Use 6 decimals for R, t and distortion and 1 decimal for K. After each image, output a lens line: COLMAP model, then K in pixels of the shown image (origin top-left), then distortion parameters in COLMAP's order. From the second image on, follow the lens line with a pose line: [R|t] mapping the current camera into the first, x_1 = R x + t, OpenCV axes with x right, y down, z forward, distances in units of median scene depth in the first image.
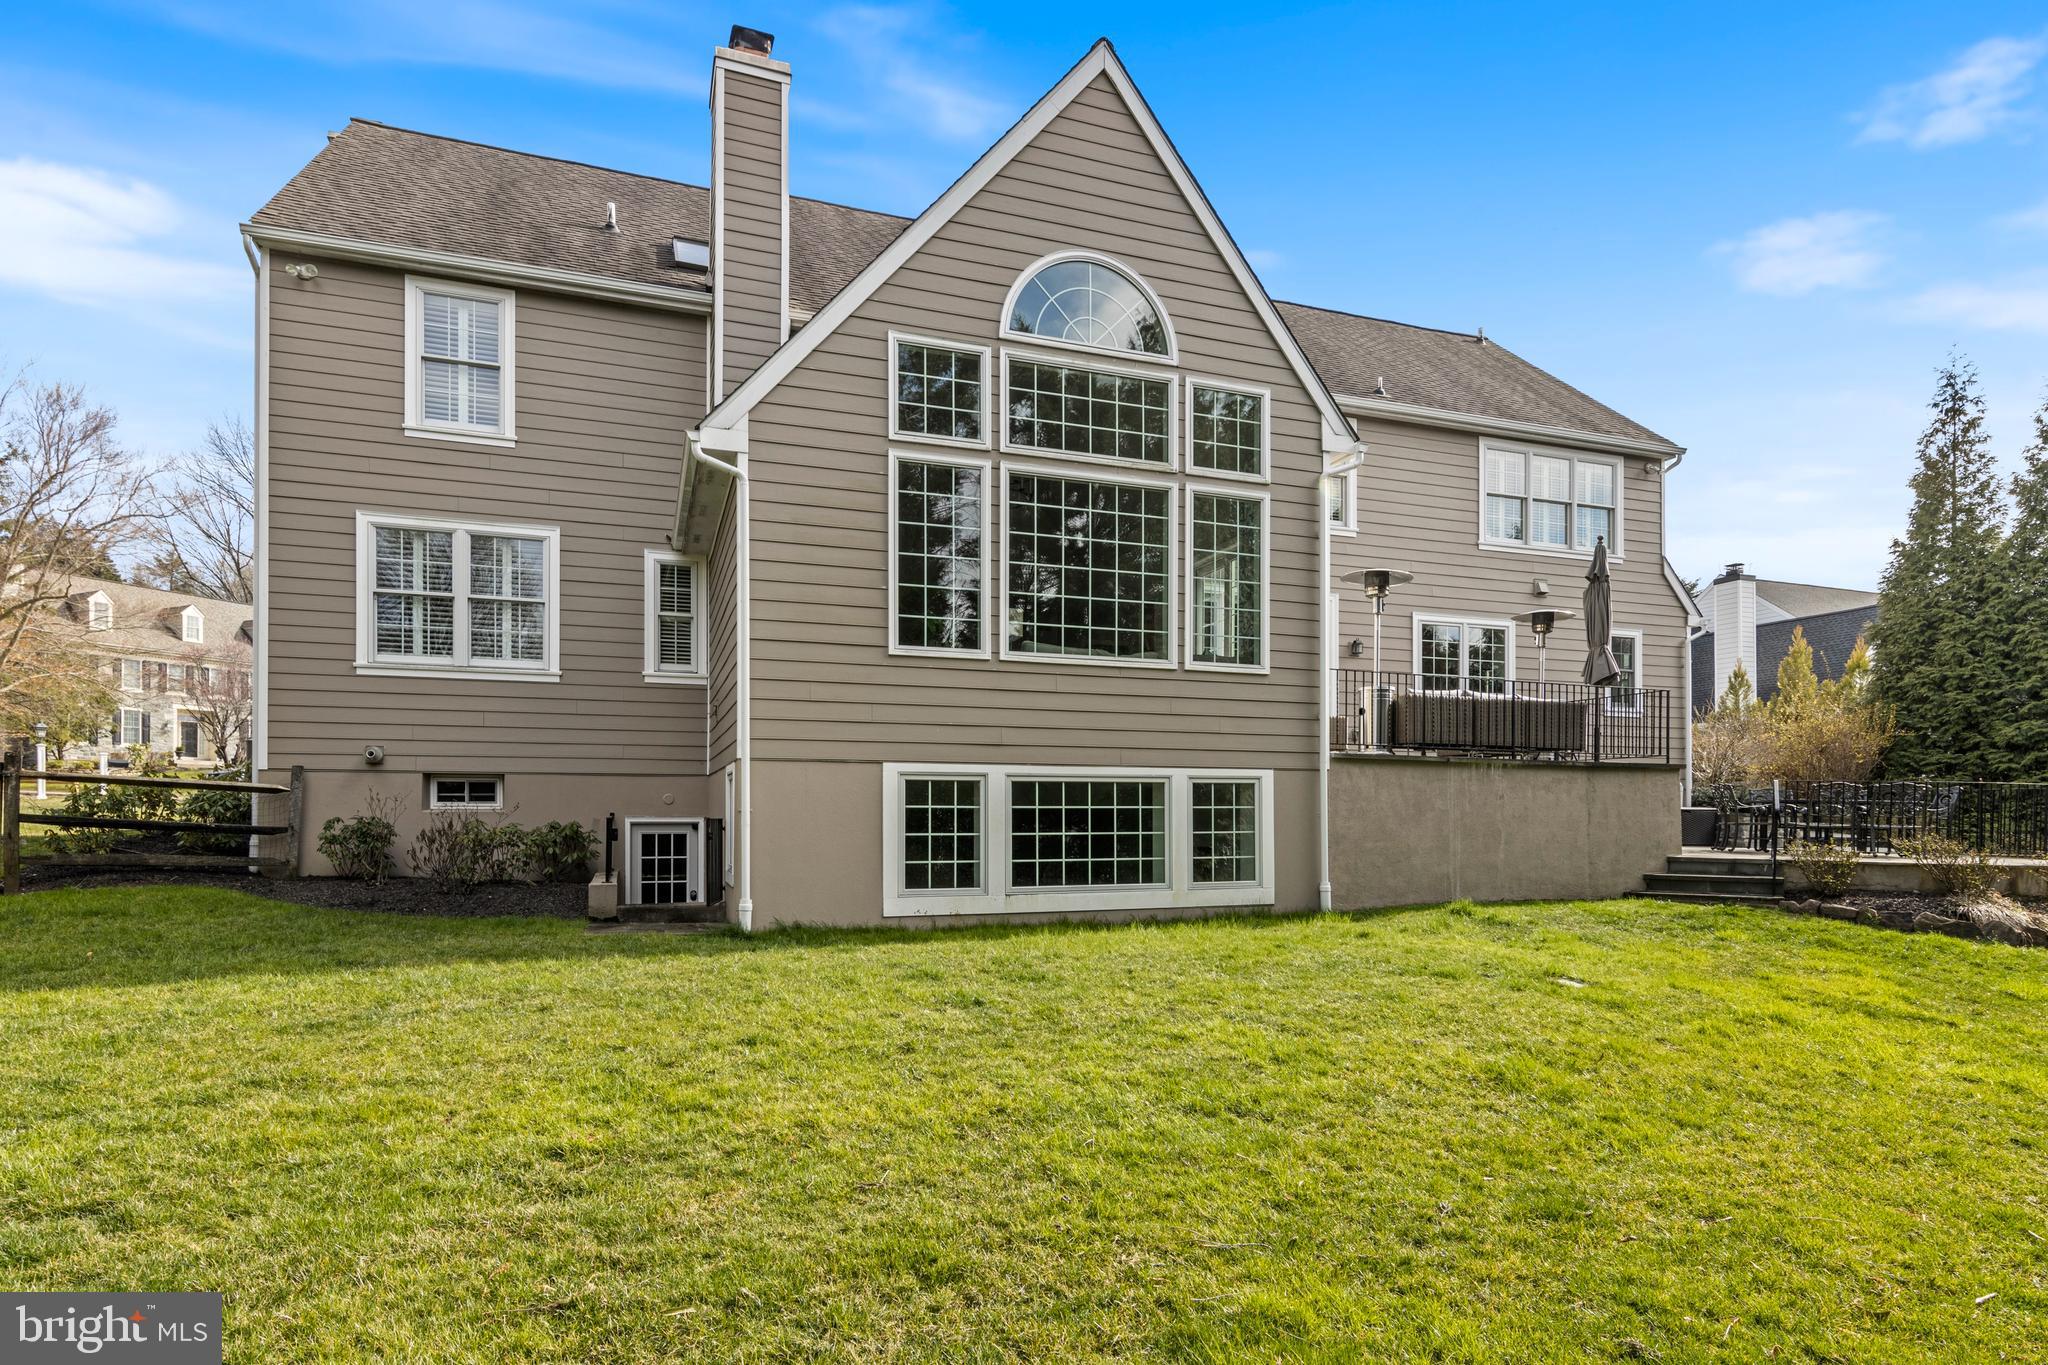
lens RADIAL K [[1050.2, 0, 1107.4], [0, 1050.2, 803.0], [0, 0, 1]] dist [0.017321, -0.006873]
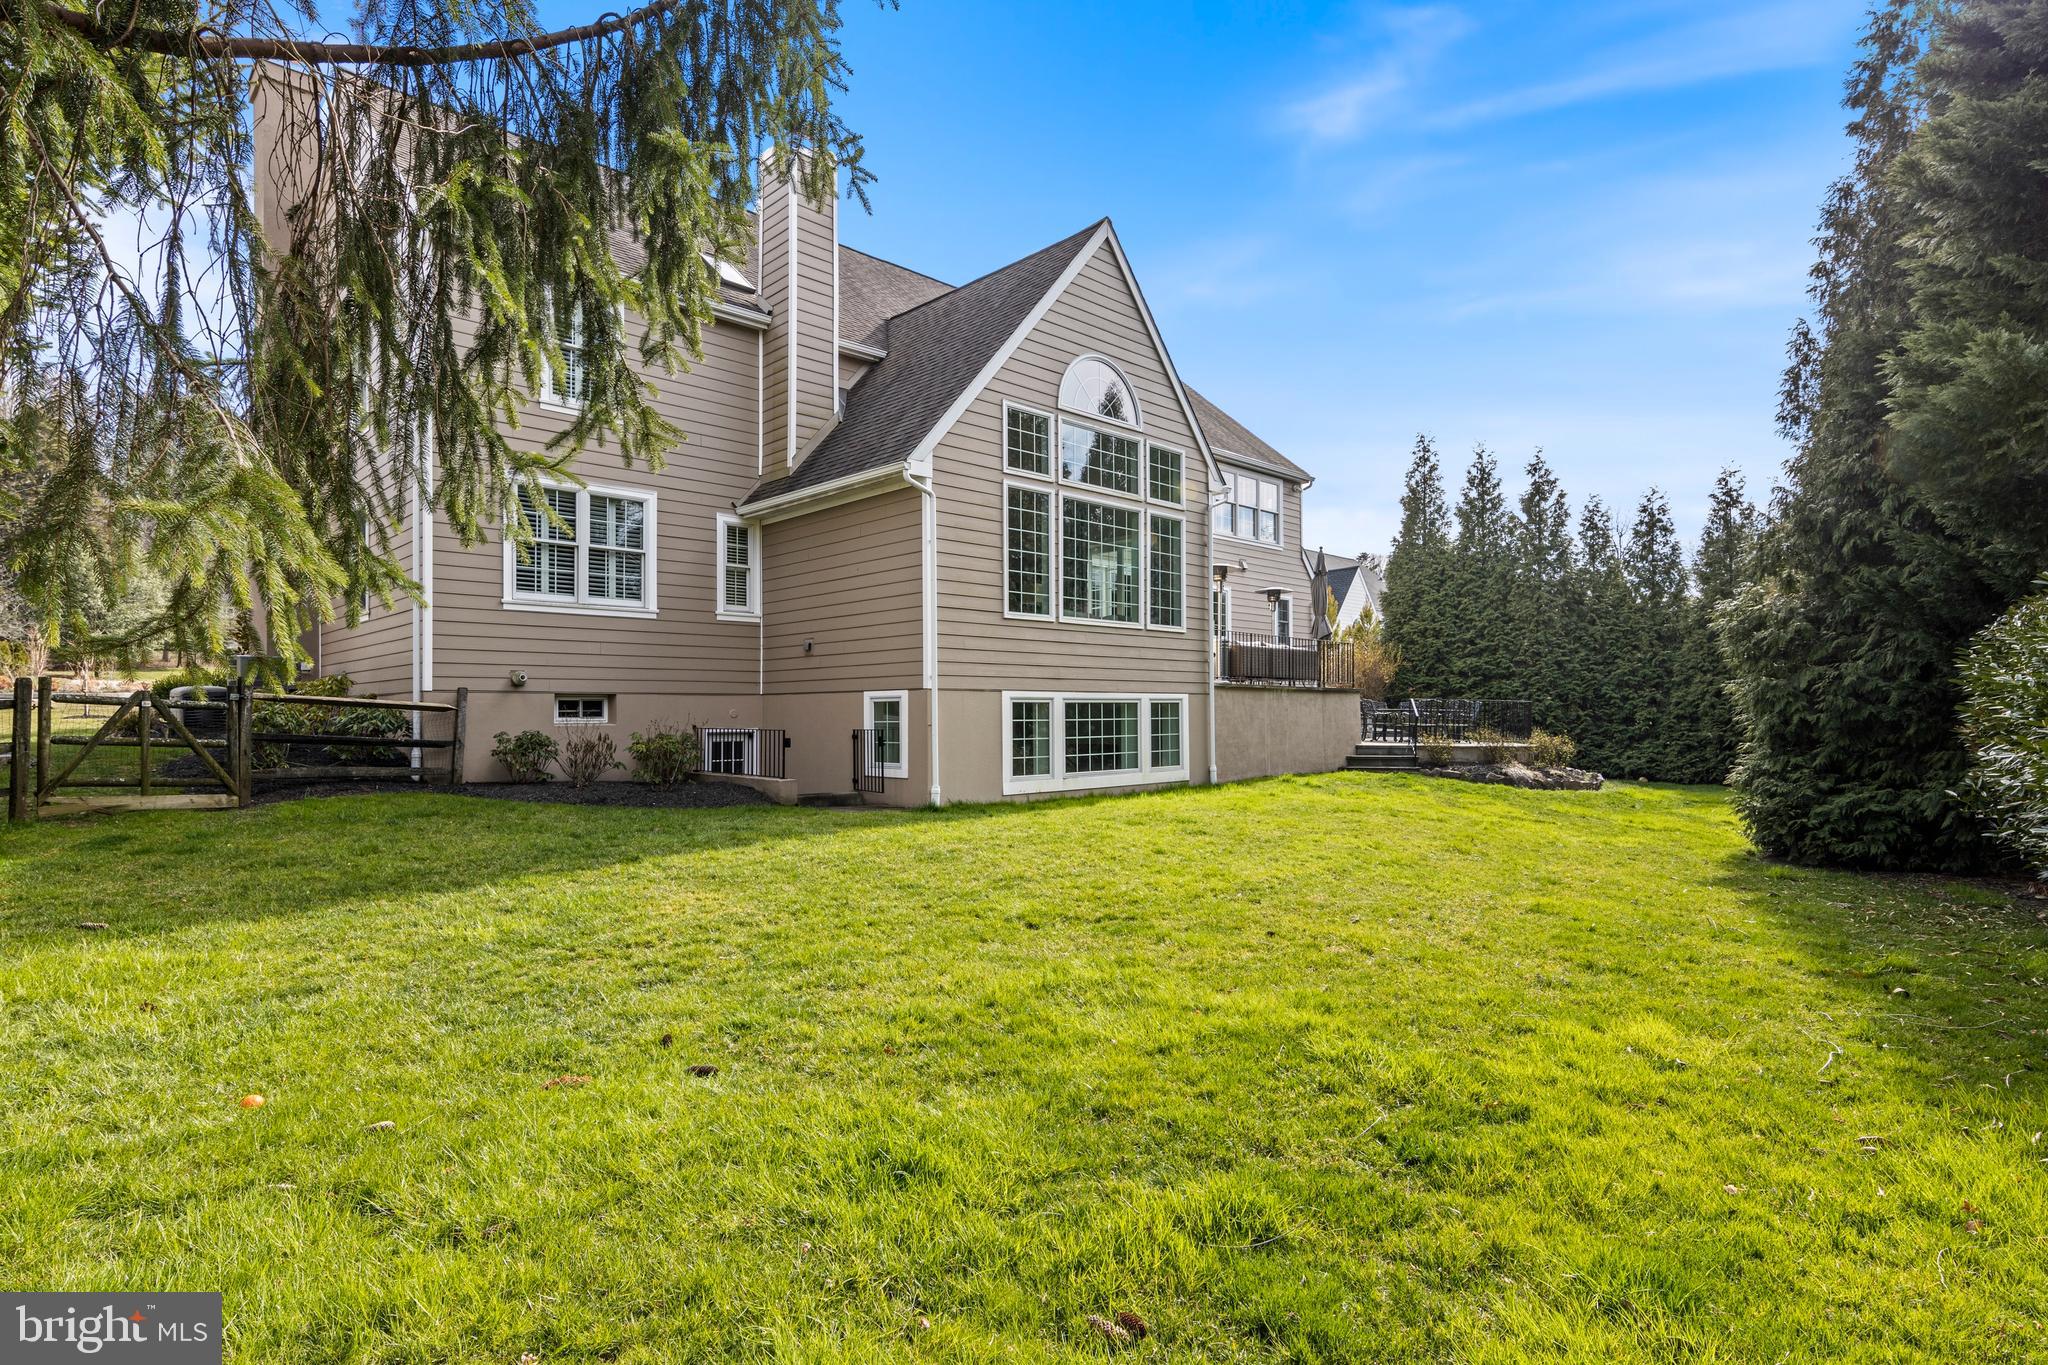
lens RADIAL K [[1050.2, 0, 1014.9], [0, 1050.2, 690.2], [0, 0, 1]] dist [0.017321, -0.006873]
pose [[0.912095, 0.003360, 0.409966, -0.685501], [-0.000150, 0.999969, -0.007862, -0.023499], [-0.409979, 0.007109, 0.912067, -0.303169]]
